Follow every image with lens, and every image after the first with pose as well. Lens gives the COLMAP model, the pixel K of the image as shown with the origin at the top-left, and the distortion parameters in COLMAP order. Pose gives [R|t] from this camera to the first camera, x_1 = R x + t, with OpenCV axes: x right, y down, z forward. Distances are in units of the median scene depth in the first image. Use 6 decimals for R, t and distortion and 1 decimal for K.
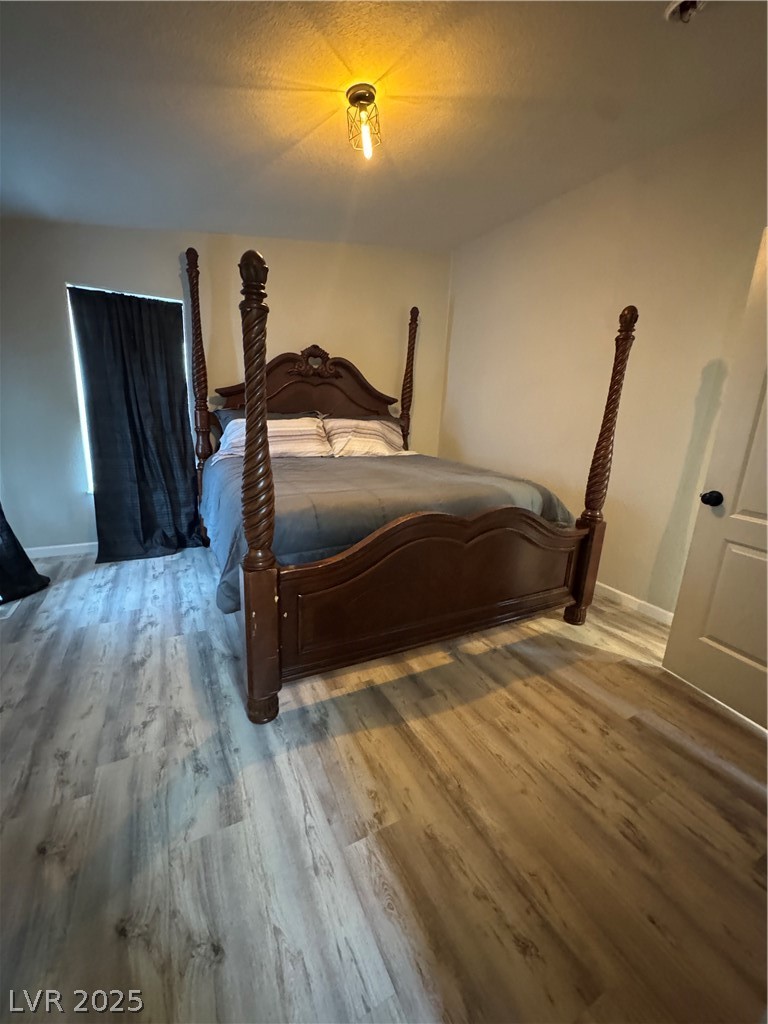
lens RADIAL K [[407.7, 0, 381.6], [0, 407.7, 512.7], [0, 0, 1]] dist [-0.001593, -0.000361]
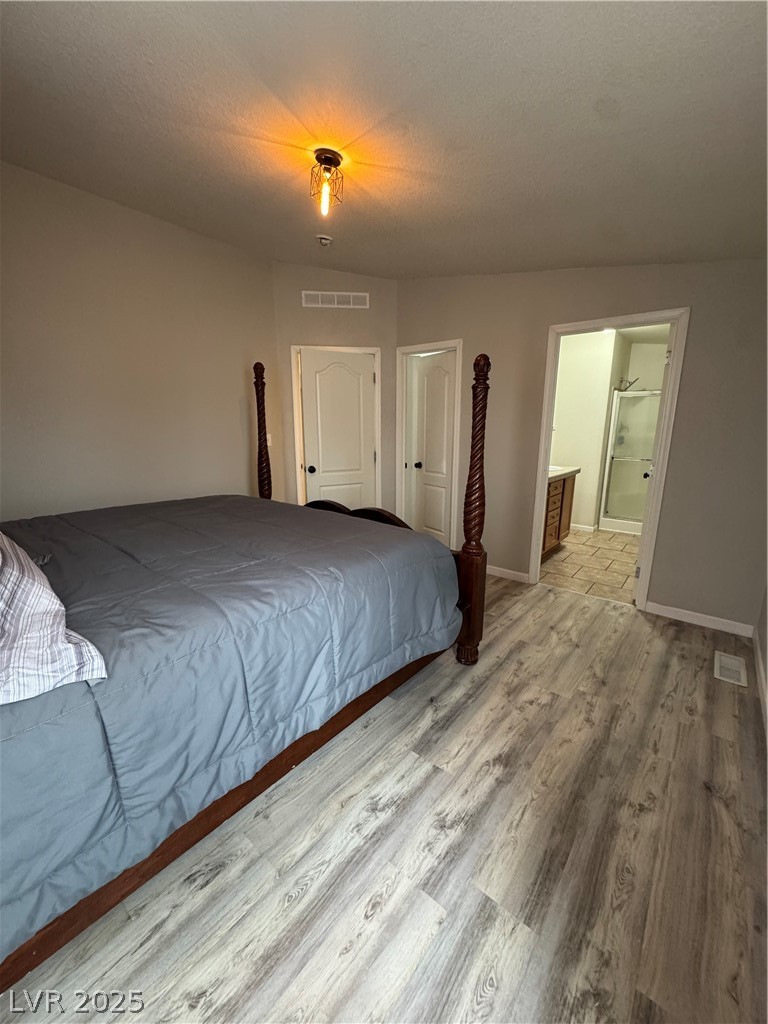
lens RADIAL K [[407.7, 0, 386.2], [0, 407.7, 514.8], [0, 0, 1]] dist [-0.001593, -0.000361]
pose [[-0.393207, -0.241648, 0.887127, -1.086400], [0.208854, 0.916150, 0.342125, -0.425035], [-0.895415, 0.319806, -0.309767, 1.262088]]
